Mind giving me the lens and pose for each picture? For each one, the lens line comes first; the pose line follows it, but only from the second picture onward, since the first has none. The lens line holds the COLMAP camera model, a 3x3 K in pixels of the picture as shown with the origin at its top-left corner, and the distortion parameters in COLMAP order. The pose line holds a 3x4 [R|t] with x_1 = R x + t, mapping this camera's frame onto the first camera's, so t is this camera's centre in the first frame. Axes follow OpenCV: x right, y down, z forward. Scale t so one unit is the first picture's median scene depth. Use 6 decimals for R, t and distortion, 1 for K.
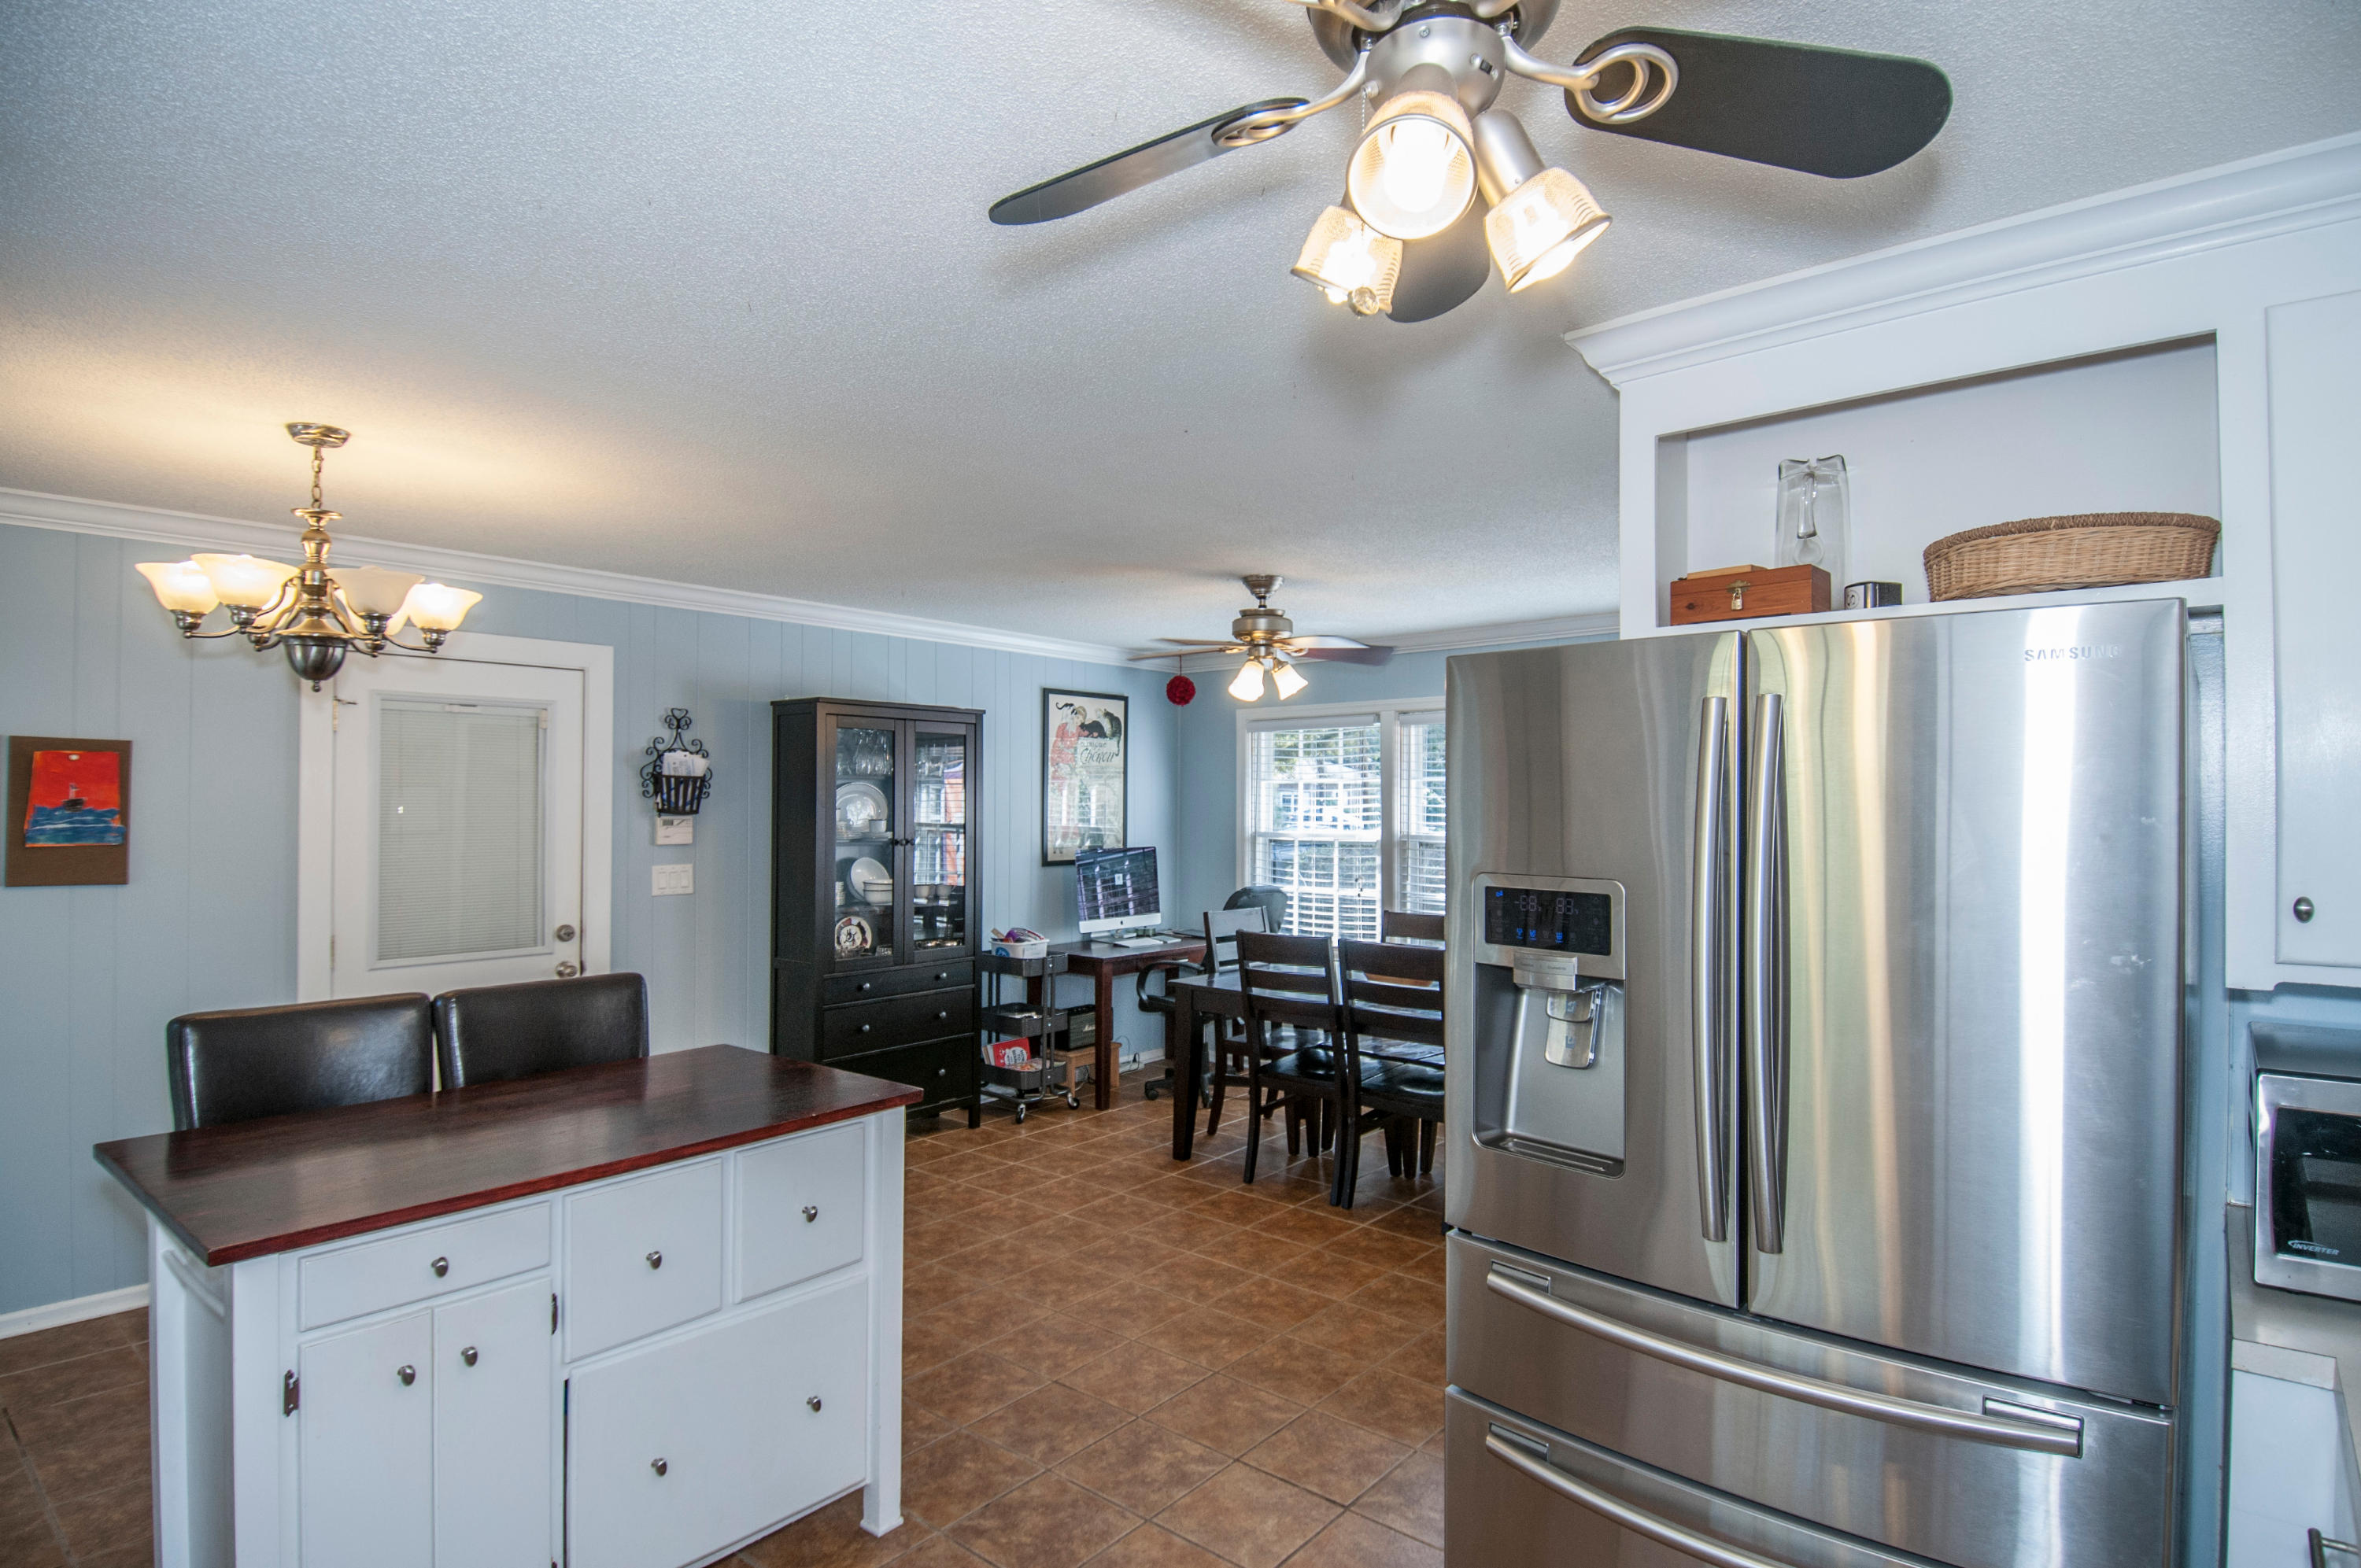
lens RADIAL K [[1221.8, 0, 1217.5], [0, 1221.8, 789.7], [0, 0, 1]] dist [0.013548, -0.008372]
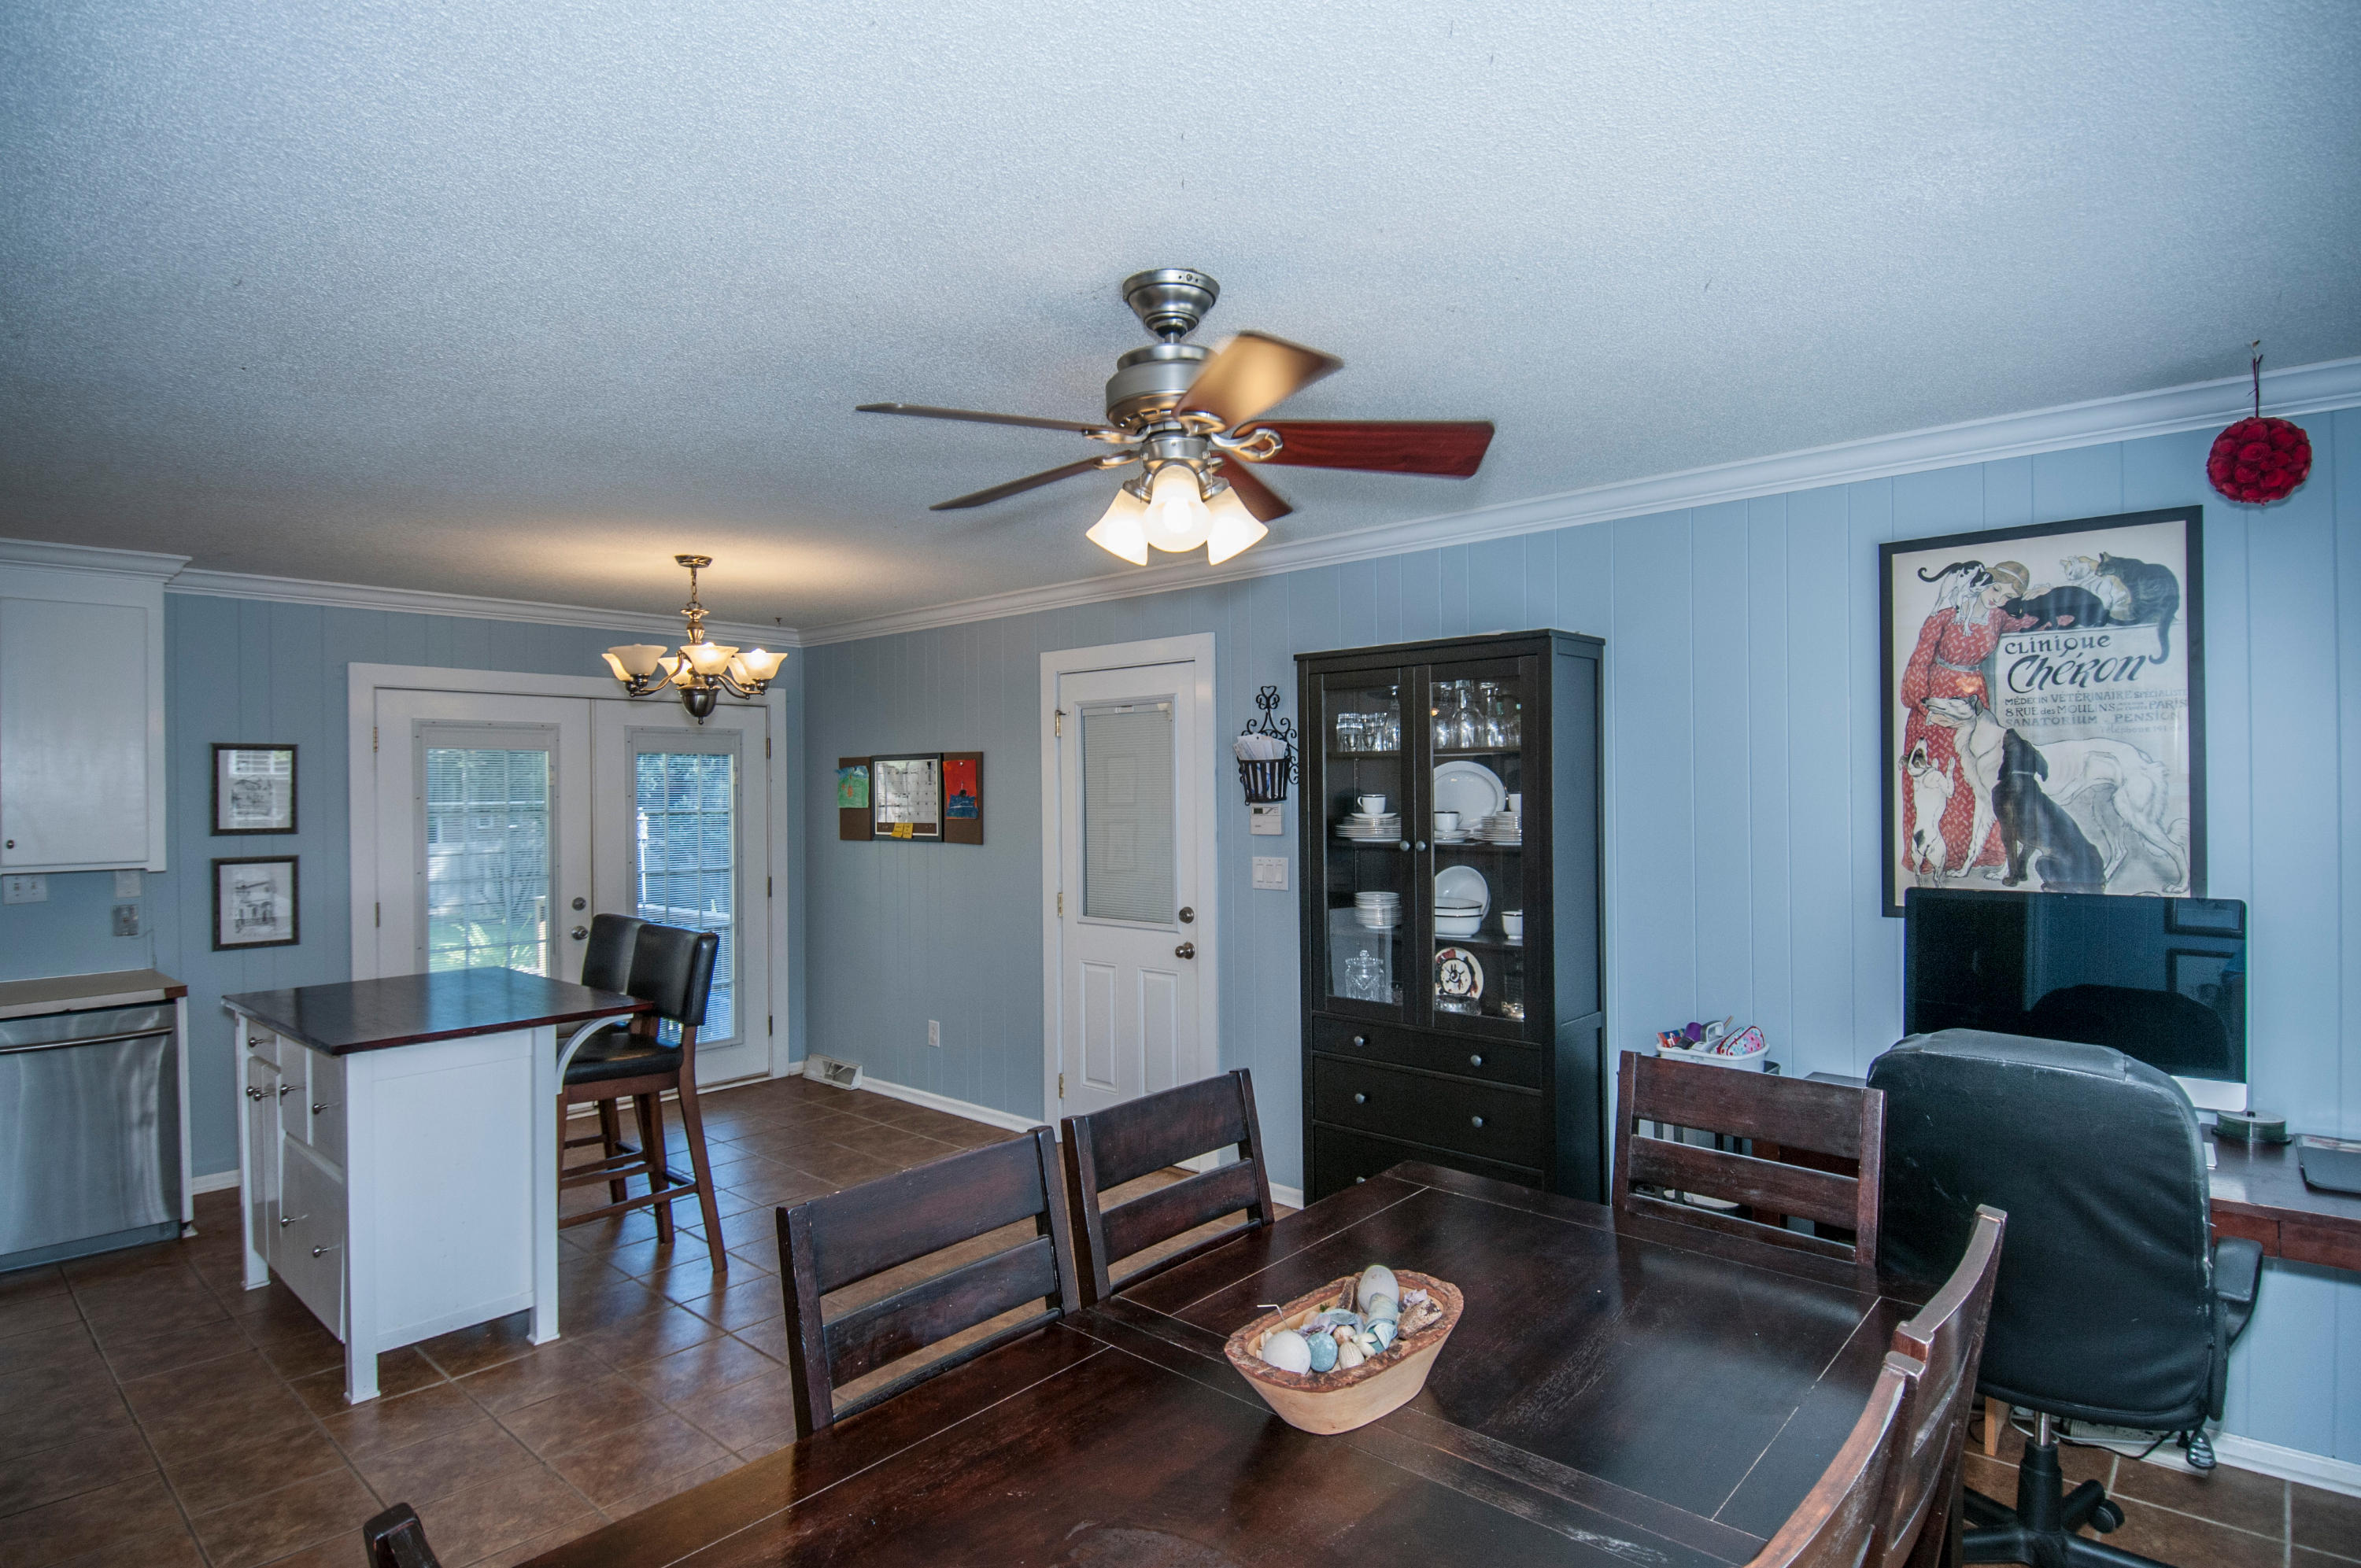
lens RADIAL K [[1221.8, 0, 1217.5], [0, 1221.8, 796.2], [0, 0, 1]] dist [0.013548, -0.008372]
pose [[-0.047900, 0.003600, -0.998846, 0.405419], [0.018178, 0.999831, 0.002732, 0.010999], [0.998687, -0.018027, -0.047957, 0.873086]]
